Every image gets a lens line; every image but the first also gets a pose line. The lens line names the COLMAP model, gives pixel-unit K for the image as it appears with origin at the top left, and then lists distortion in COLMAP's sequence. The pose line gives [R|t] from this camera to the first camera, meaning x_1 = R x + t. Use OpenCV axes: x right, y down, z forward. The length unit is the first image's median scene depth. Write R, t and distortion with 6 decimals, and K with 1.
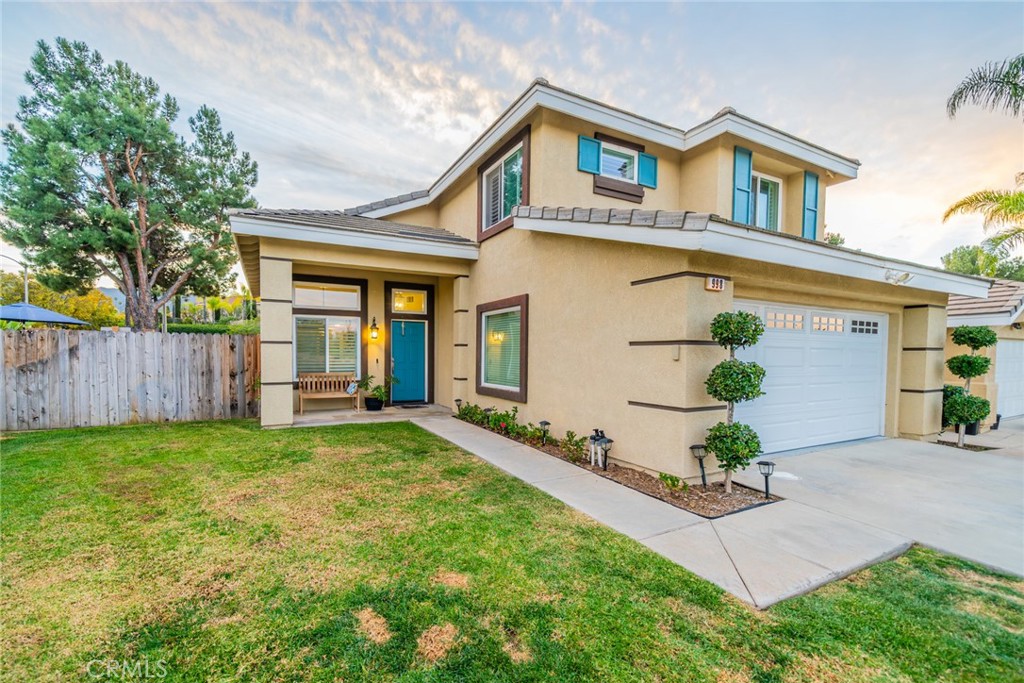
lens RADIAL K [[460.3, 0, 510.6], [0, 460.3, 345.1], [0, 0, 1]] dist [0.000817, -0.000253]
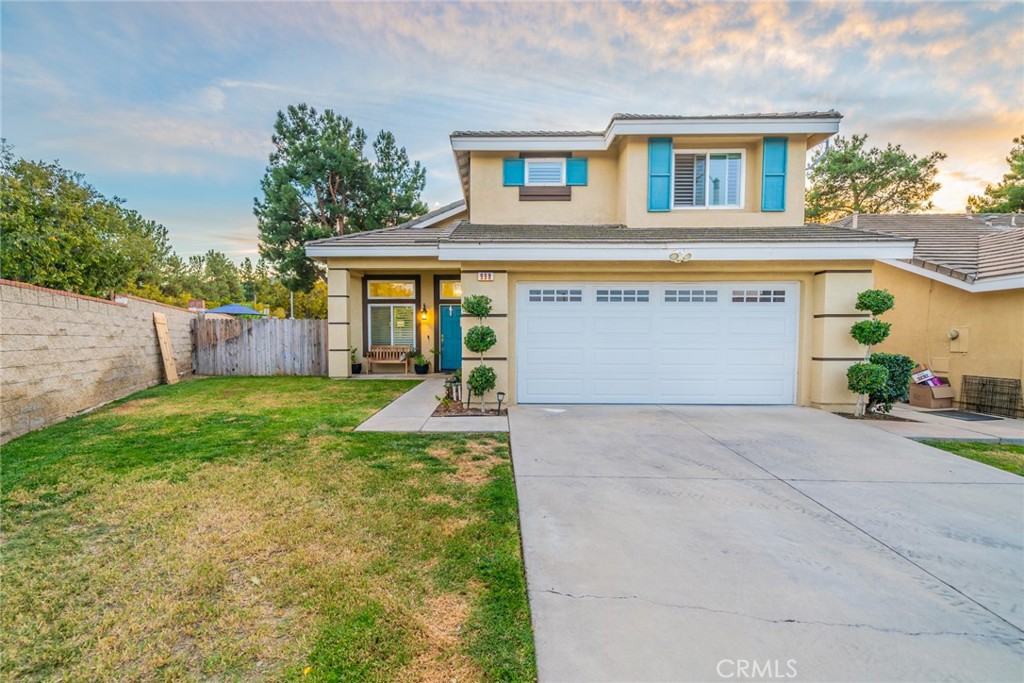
lens RADIAL K [[535.3, 0, 512.0], [0, 535.3, 341.5], [0, 0, 1]] dist [-0.022399, -0.000794]
pose [[0.891304, -0.005100, -0.453377, 0.323187], [0.015386, 0.999701, 0.019001, 0.012373], [0.453145, -0.023911, 0.891116, -0.121119]]
